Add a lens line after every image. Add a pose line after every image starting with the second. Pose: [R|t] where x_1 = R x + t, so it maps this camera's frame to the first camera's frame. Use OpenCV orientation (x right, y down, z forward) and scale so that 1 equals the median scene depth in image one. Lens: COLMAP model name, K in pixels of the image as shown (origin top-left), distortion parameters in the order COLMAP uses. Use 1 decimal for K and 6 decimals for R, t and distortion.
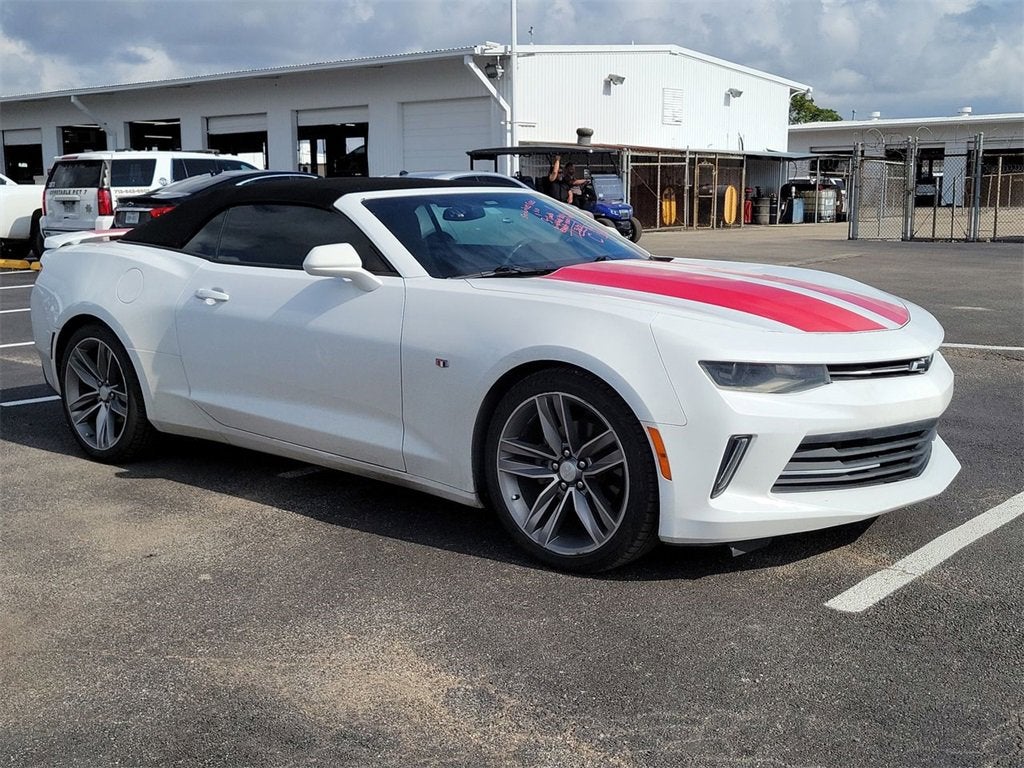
lens RADIAL K [[1179.4, 0, 493.5], [0, 1179.4, 384.2], [0, 0, 1]] dist [0.036235, 0.024931]
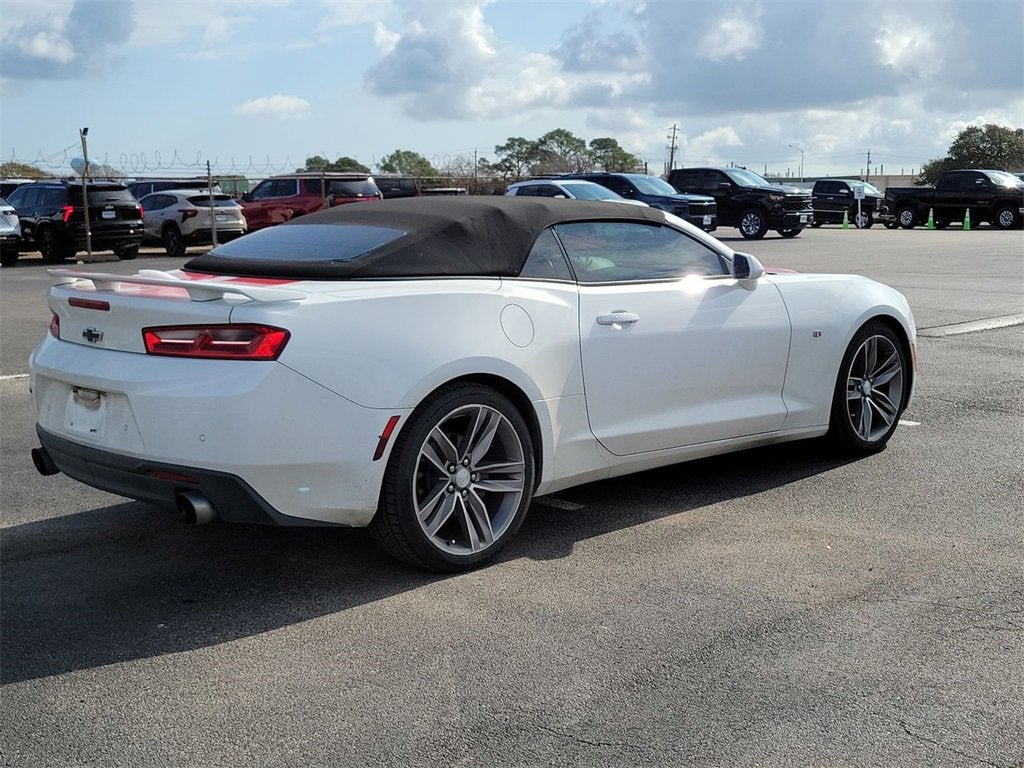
lens RADIAL K [[1264.6, 0, 501.5], [0, 1264.6, 385.2], [0, 0, 1]] dist [0.026697, 0.024328]
pose [[0.095736, -0.132367, 0.986567, -1.535298], [0.170361, 0.978674, 0.114776, -0.190440], [-0.980720, 0.157084, 0.116245, 1.212106]]
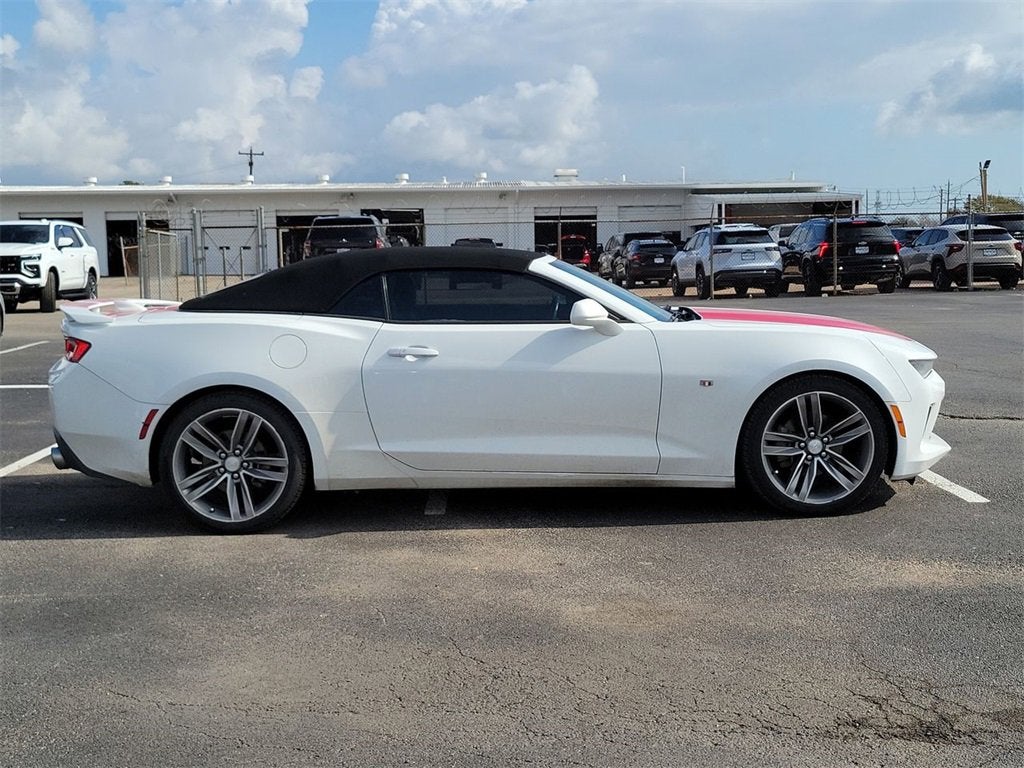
lens RADIAL K [[1264.6, 0, 501.5], [0, 1264.6, 385.2], [0, 0, 1]] dist [0.026697, 0.024328]
pose [[0.740021, -0.074016, 0.668499, -1.196851], [0.116786, 0.992969, -0.019338, -0.015260], [-0.662367, 0.092382, 0.743462, 0.085923]]
